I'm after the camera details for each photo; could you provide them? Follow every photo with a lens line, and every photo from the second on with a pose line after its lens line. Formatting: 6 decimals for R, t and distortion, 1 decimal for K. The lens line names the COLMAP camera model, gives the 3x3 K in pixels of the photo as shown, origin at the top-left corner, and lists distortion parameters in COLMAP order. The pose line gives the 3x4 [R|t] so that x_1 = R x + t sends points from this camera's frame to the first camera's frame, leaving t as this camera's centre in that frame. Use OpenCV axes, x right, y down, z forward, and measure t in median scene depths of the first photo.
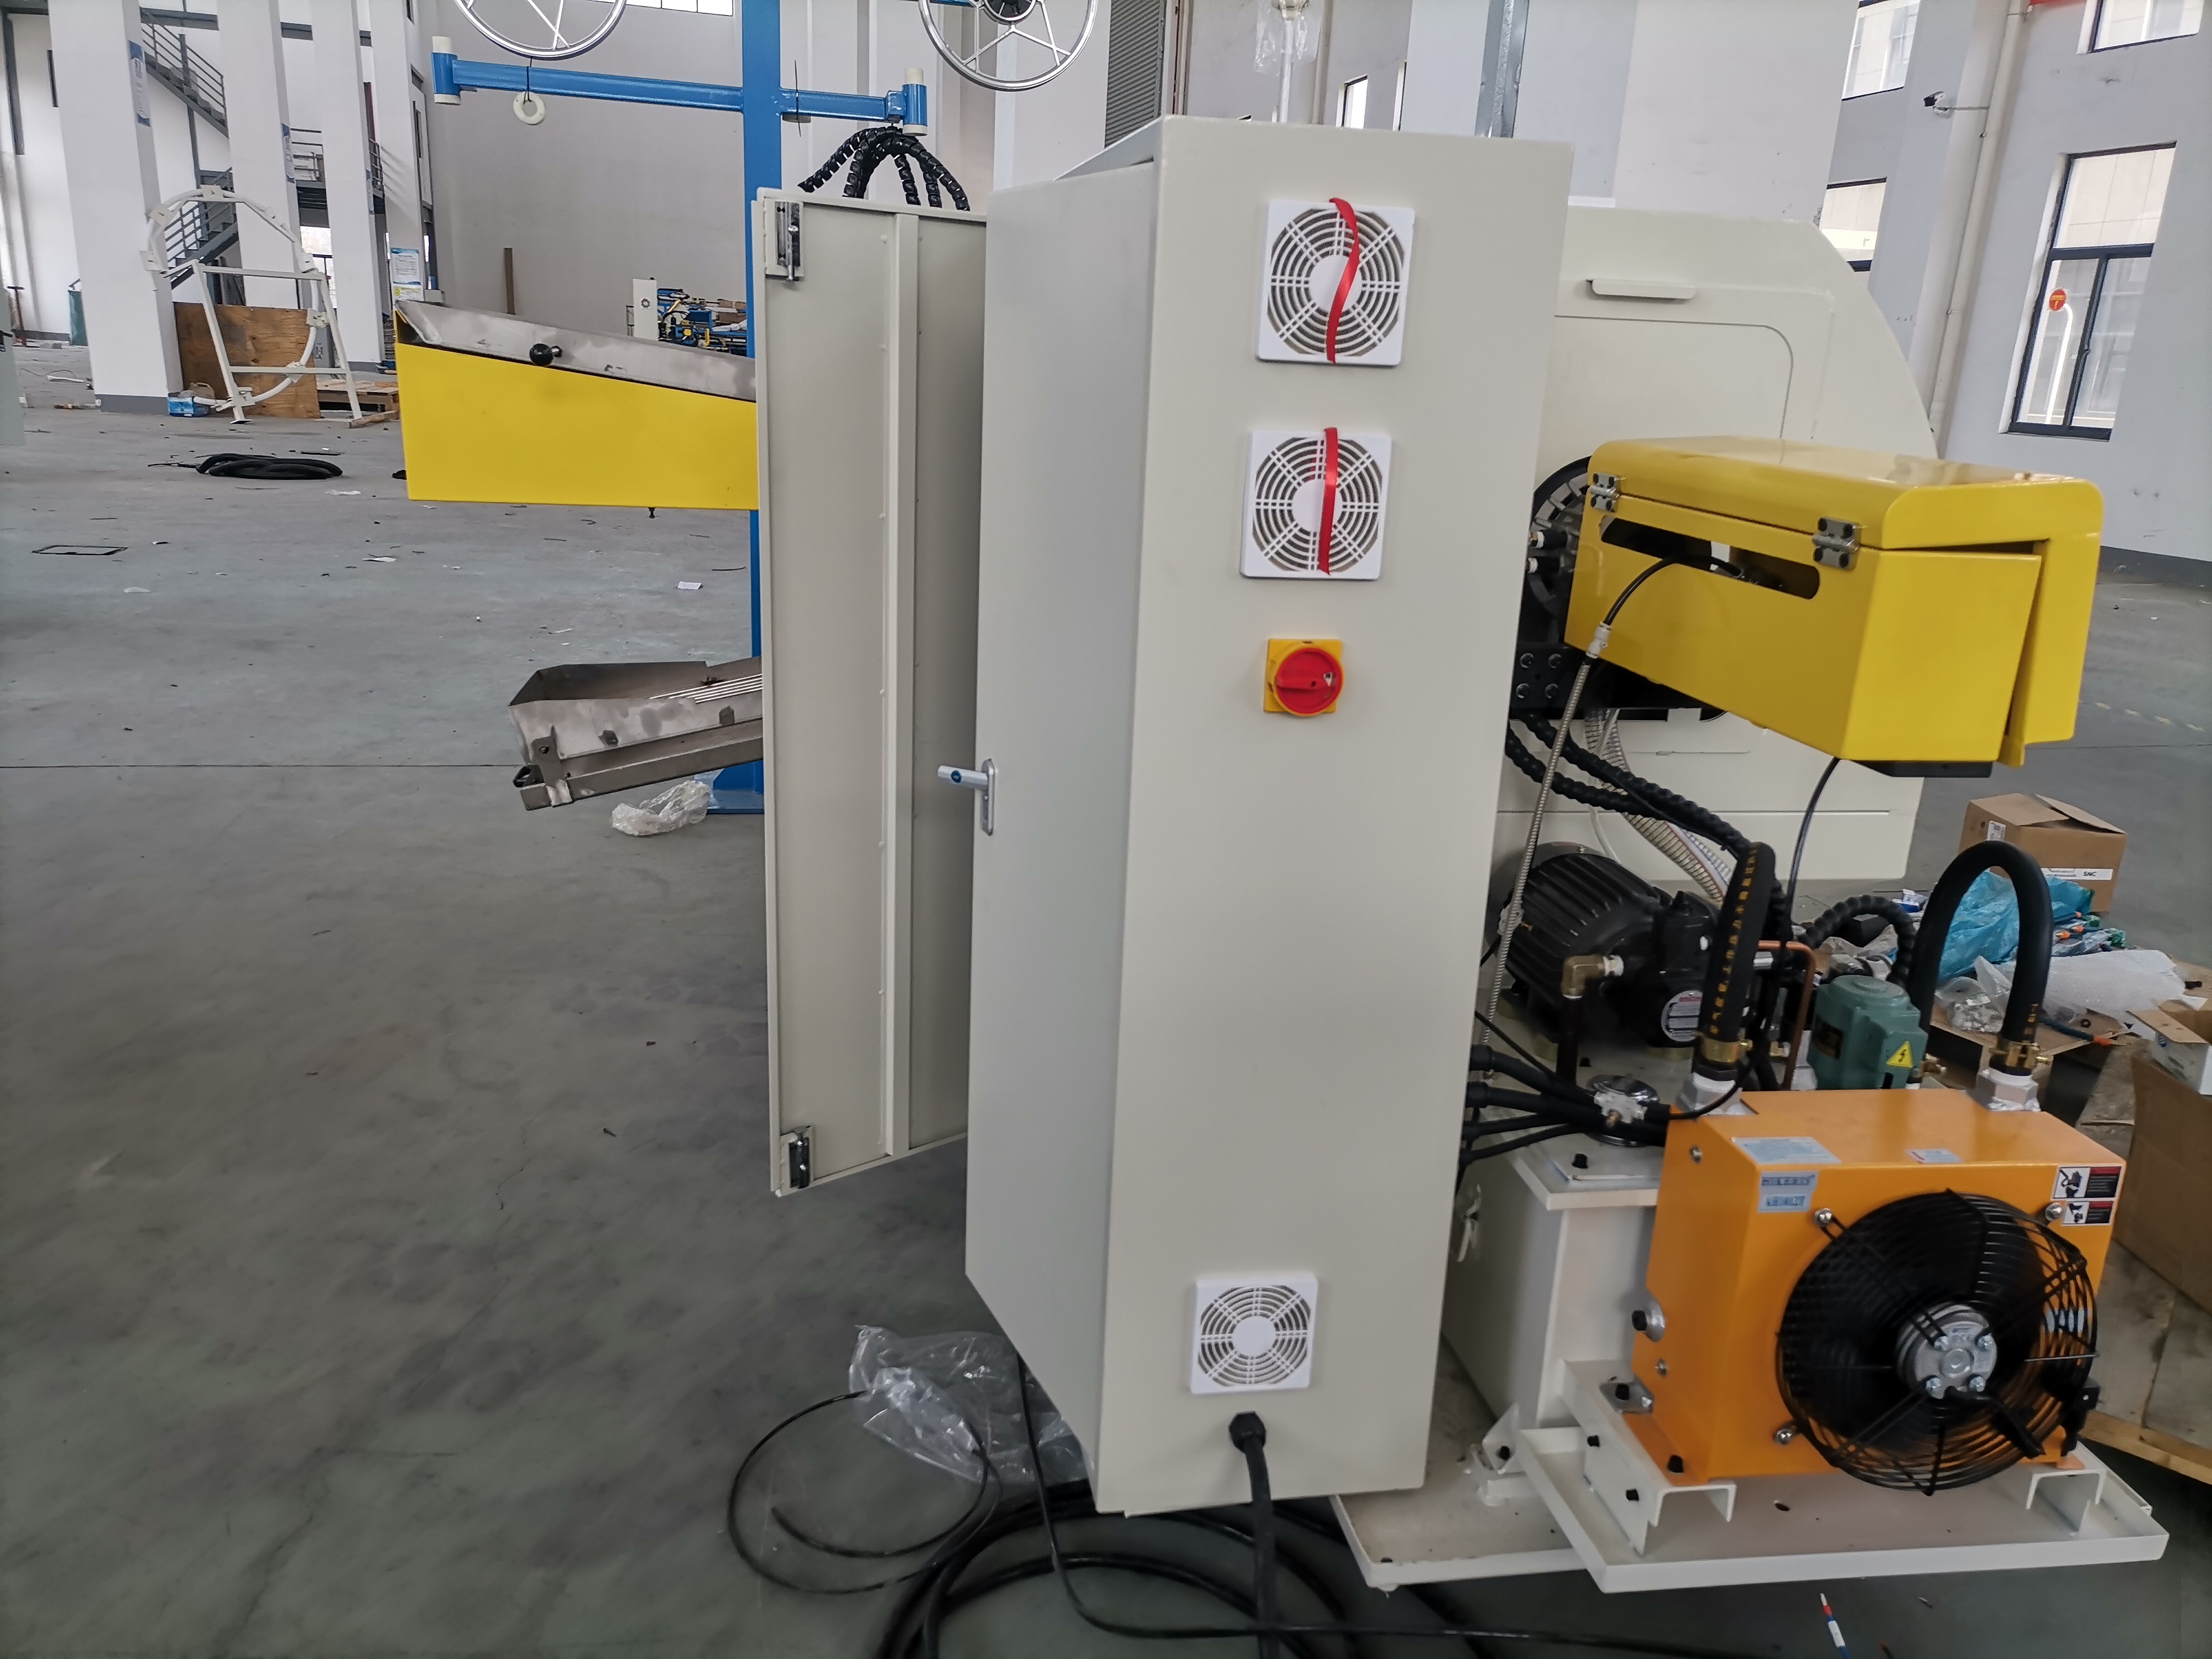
lens RADIAL K [[1672.6, 0, 1106.0], [0, 1672.6, 829.5], [0, 0, 1]] dist [0.064820, -0.033487]
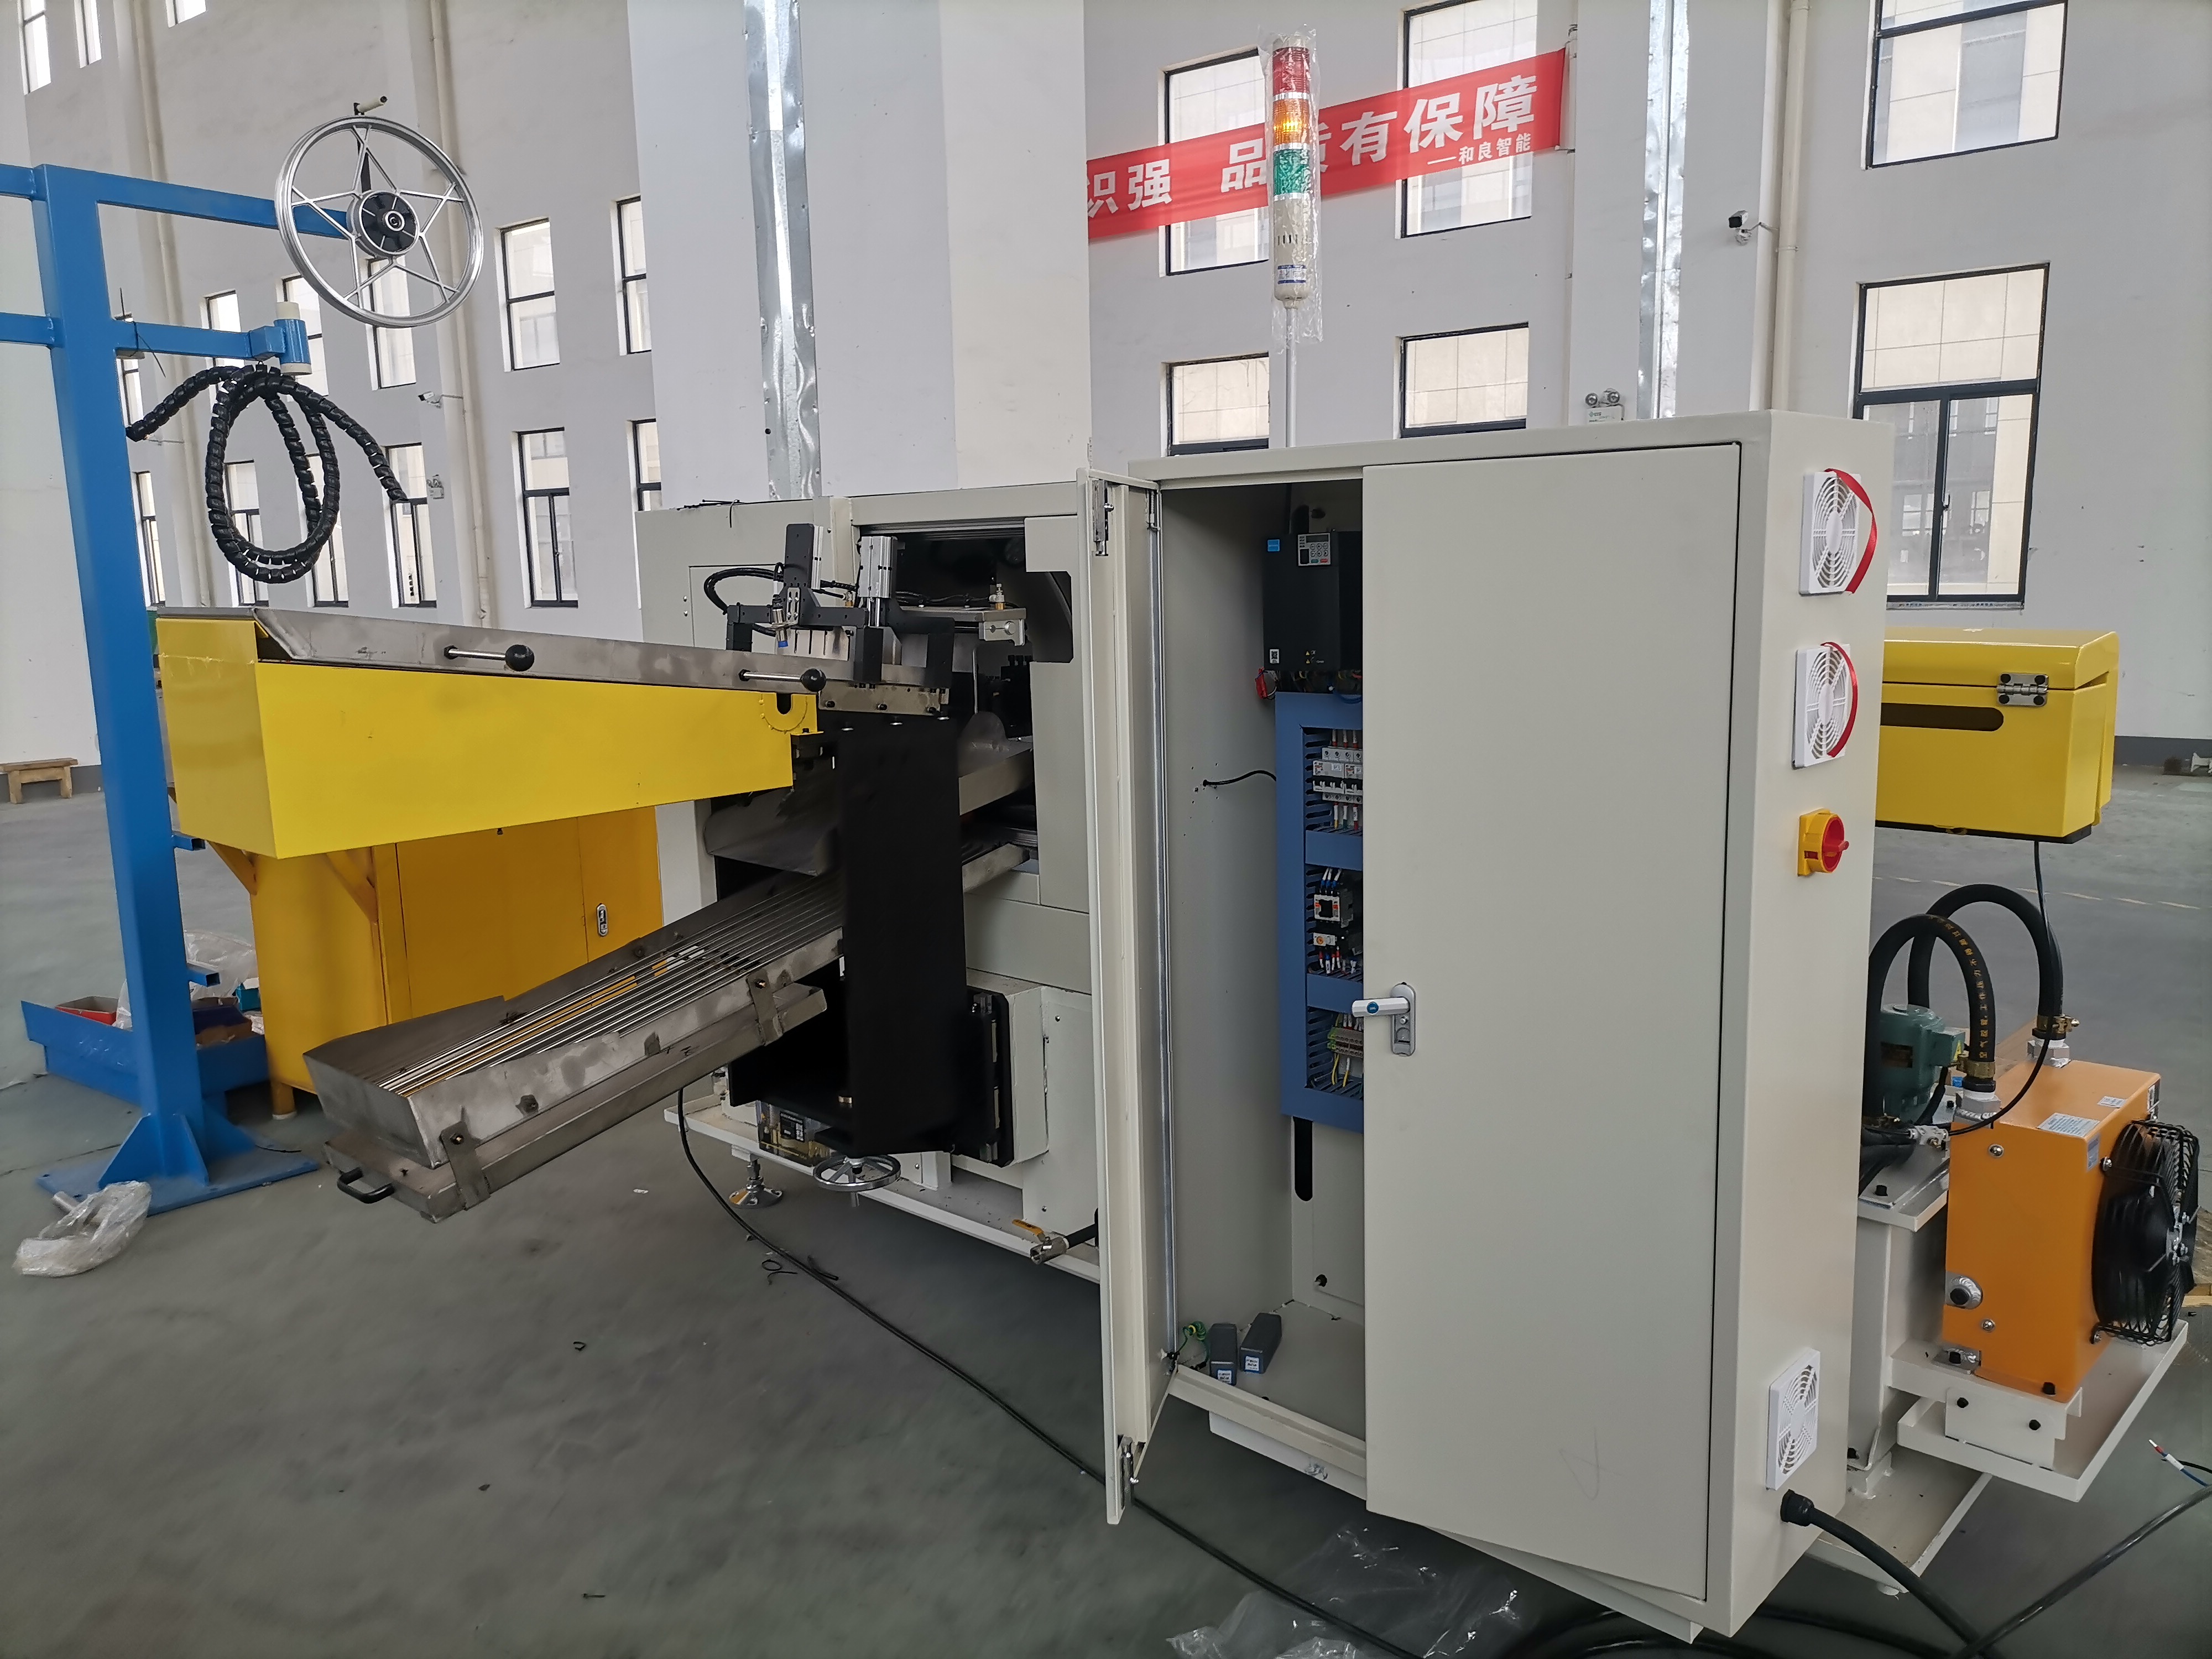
lens RADIAL K [[1672.6, 0, 1106.0], [0, 1672.6, 829.5], [0, 0, 1]] dist [0.064820, -0.033487]
pose [[0.791239, -0.159266, 0.590403, -0.516796], [0.225166, 0.973534, -0.039141, -0.085916], [-0.568544, 0.163909, 0.806159, 0.153141]]
